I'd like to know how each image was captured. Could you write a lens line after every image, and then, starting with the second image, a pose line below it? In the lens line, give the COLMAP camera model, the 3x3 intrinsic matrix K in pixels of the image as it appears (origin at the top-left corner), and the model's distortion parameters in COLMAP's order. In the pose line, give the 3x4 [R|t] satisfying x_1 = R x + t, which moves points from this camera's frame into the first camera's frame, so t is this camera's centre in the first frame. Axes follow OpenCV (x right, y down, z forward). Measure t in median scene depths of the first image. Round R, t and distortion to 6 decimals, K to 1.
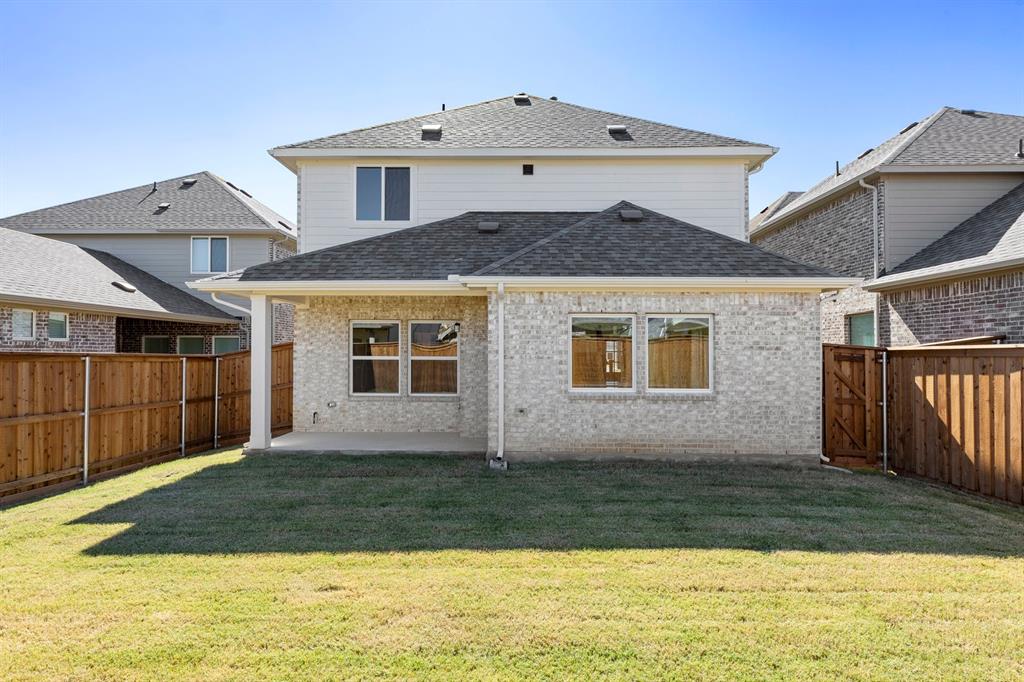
lens RADIAL K [[584.4, 0, 513.9], [0, 584.4, 342.8], [0, 0, 1]] dist [0.004695, -0.001567]
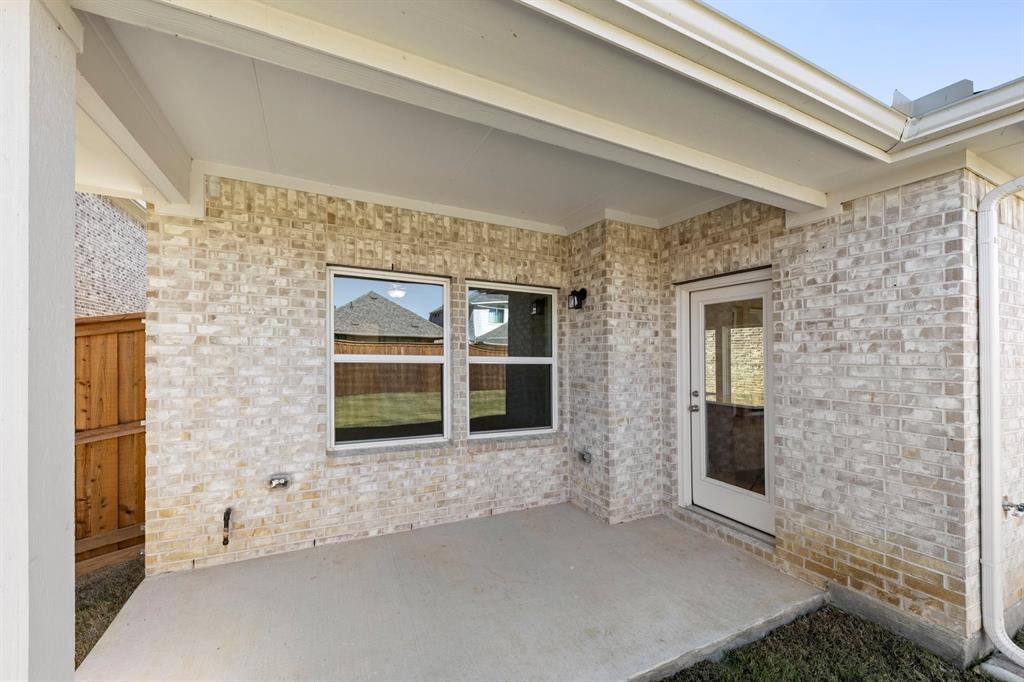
lens RADIAL K [[404.4, 0, 517.4], [0, 404.4, 357.7], [0, 0, 1]] dist [0.004657, -0.000266]
pose [[0.890821, 0.007690, 0.454289, -0.367161], [-0.017589, 0.999691, 0.017567, 0.022460], [-0.454014, -0.023639, 0.890681, 0.870898]]
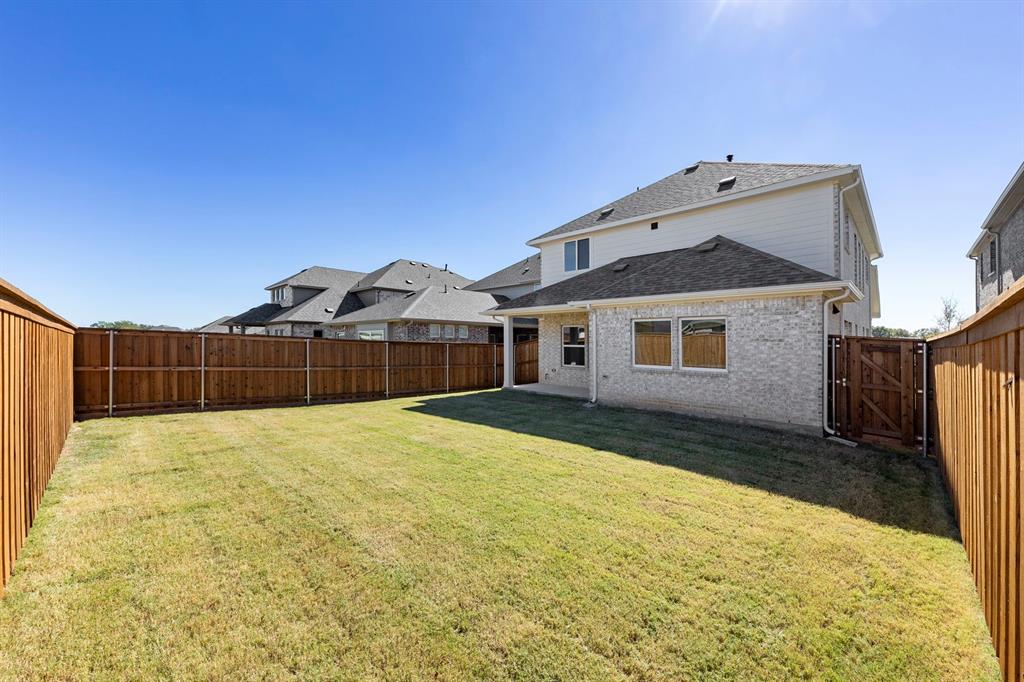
lens RADIAL K [[404.4, 0, 509.2], [0, 404.4, 342.1], [0, 0, 1]] dist [0.004657, -0.000266]
pose [[0.717669, 0.001385, -0.696383, 0.629311], [0.007251, 0.999929, 0.009461, 0.000673], [0.696346, -0.011839, 0.717608, -0.061004]]
